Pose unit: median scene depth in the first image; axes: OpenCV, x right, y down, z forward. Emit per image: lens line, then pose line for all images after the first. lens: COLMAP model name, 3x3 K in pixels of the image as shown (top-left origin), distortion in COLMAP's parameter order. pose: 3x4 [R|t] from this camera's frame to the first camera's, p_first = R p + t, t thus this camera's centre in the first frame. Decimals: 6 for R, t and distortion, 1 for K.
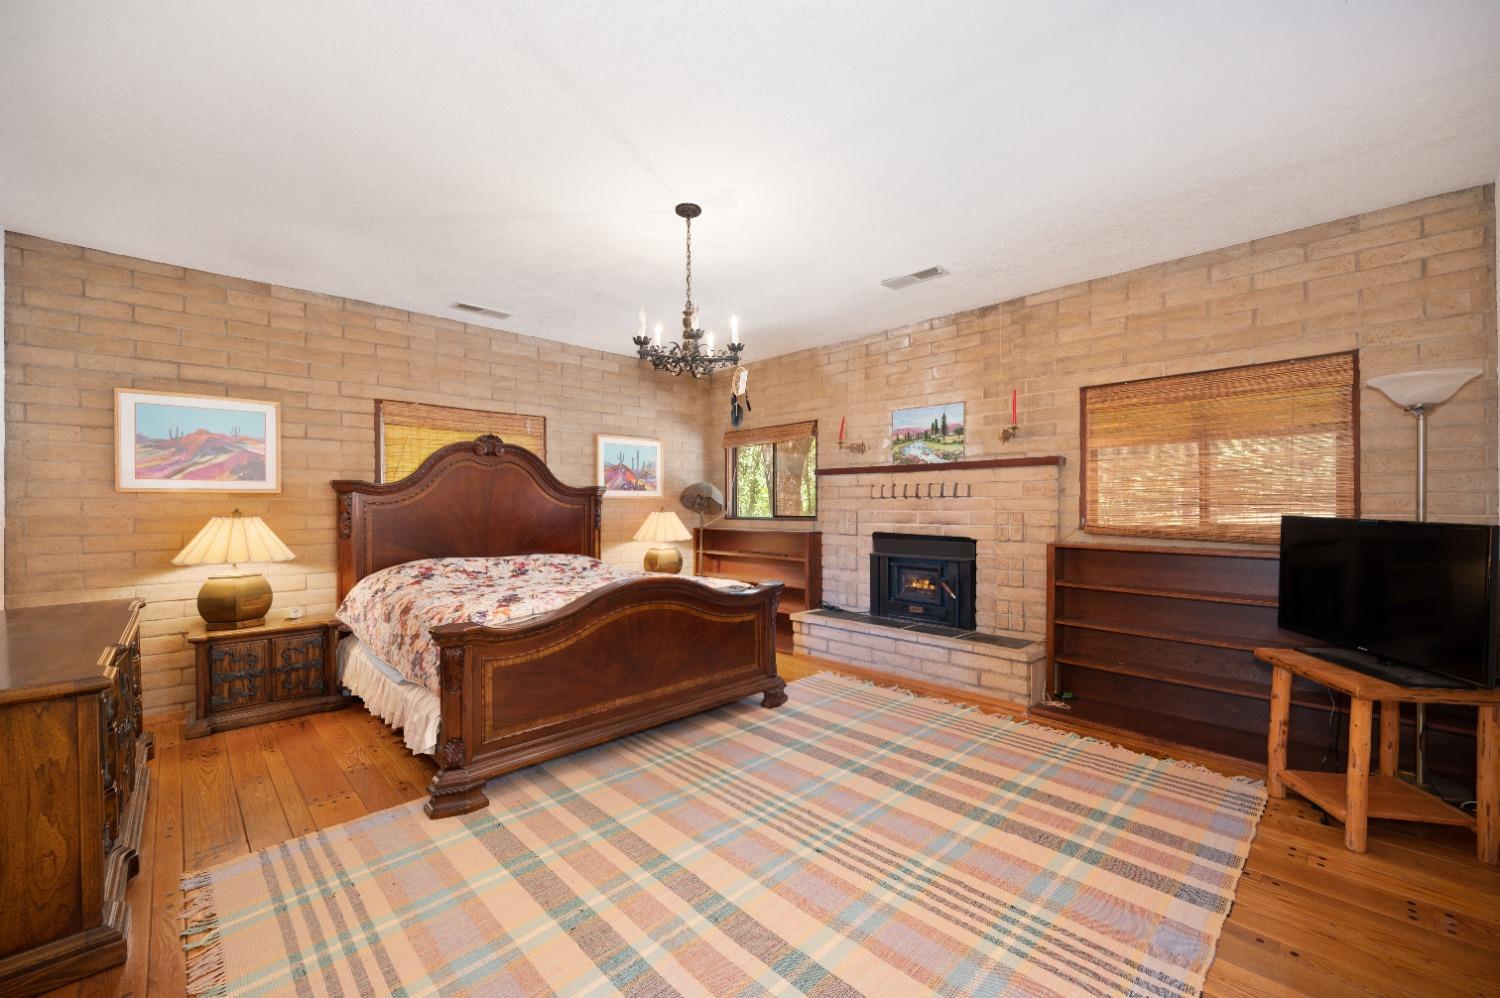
lens RADIAL K [[589.5, 0, 754.5], [0, 589.5, 507.1], [0, 0, 1]] dist [-0.001795, -0.000183]
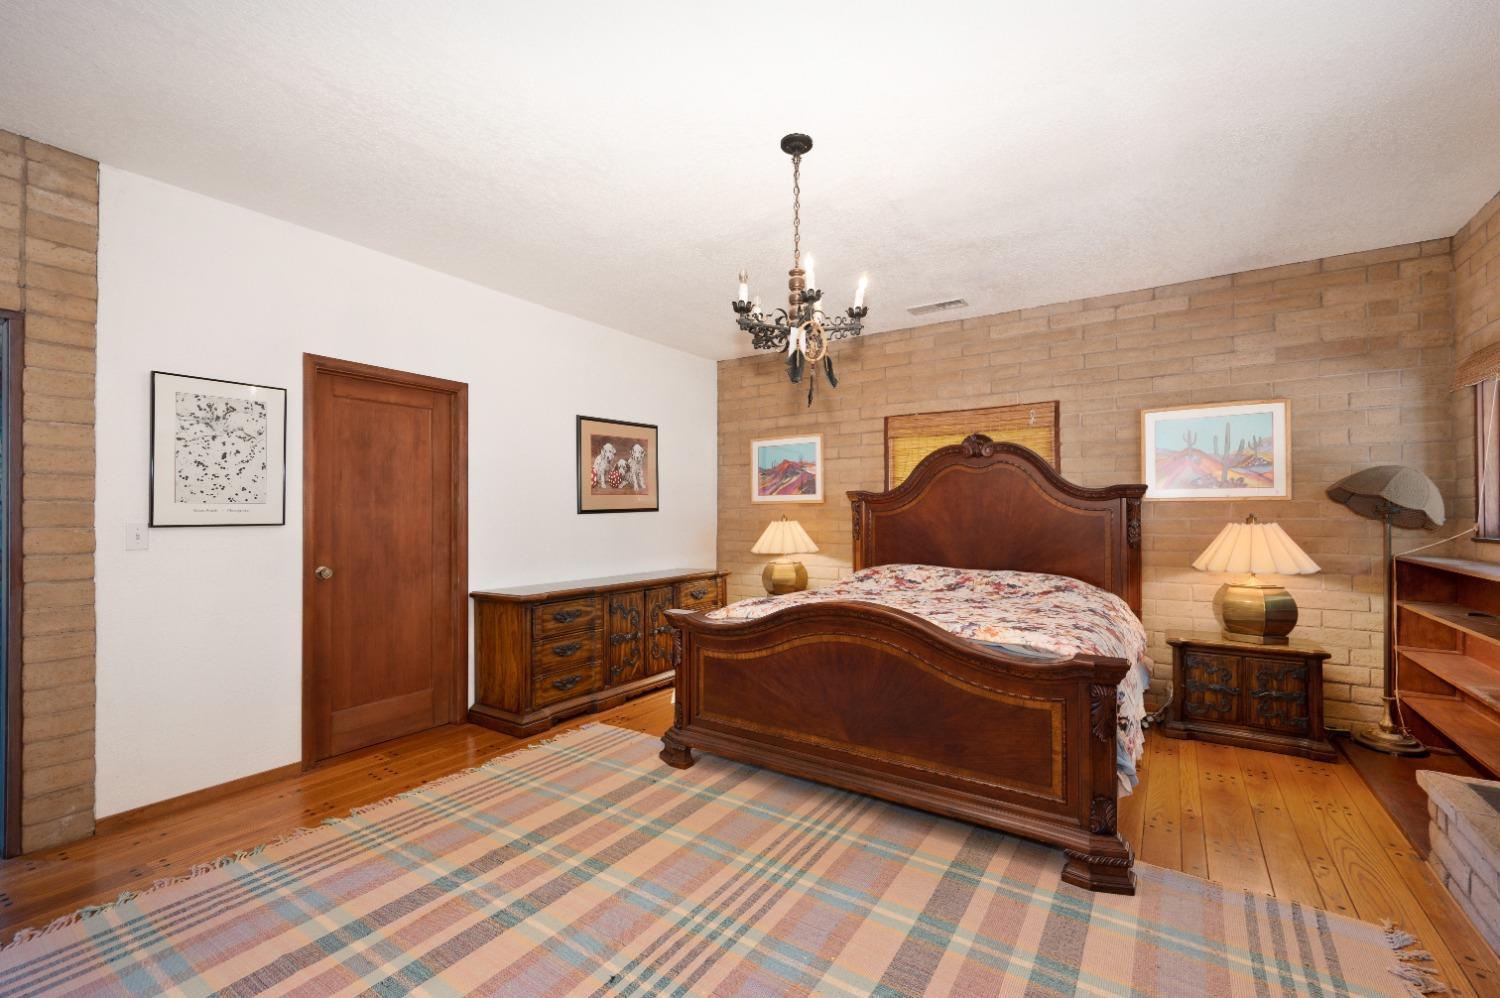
lens RADIAL K [[623.9, 0, 748.0], [0, 623.9, 507.4], [0, 0, 1]] dist [0.000349, 0.000313]
pose [[0.207863, -0.007026, -0.978133, 0.517251], [-0.000135, 0.999974, -0.007211, -0.004092], [0.978158, 0.001631, 0.207857, 0.563571]]
